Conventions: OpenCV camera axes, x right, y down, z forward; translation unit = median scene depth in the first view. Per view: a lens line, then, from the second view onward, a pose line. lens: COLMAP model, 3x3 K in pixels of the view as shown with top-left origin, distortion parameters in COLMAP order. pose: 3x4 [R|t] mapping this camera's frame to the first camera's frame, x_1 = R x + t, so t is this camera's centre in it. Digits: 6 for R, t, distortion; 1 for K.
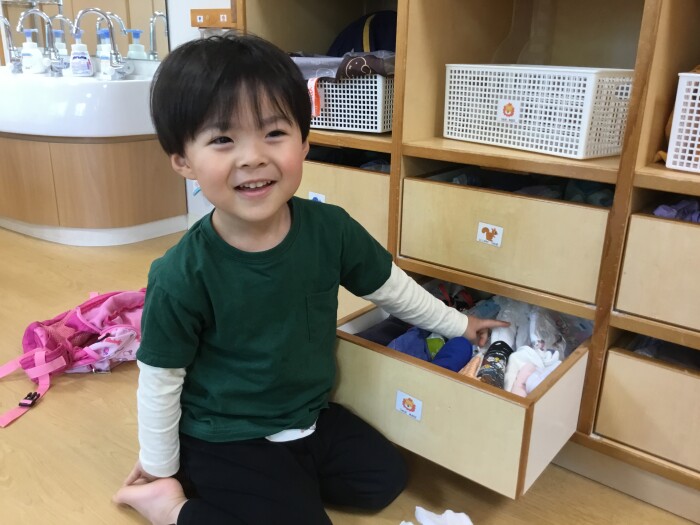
lens RADIAL K [[623.0, 0, 349.7], [0, 623.0, 276.6], [0, 0, 1]] dist [0.011679, -0.004495]
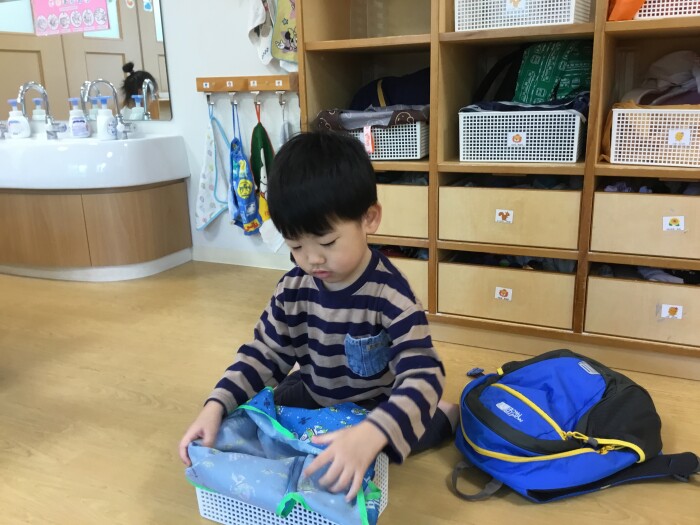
lens RADIAL K [[630.9, 0, 350.0], [0, 630.9, 262.5], [0, 0, 1]] dist [-0.003712, 0.003871]
pose [[0.967411, -0.114105, 0.226045, -0.485191], [0.131949, 0.989095, -0.065421, 0.092701], [-0.216115, 0.093116, 0.971917, -0.414562]]
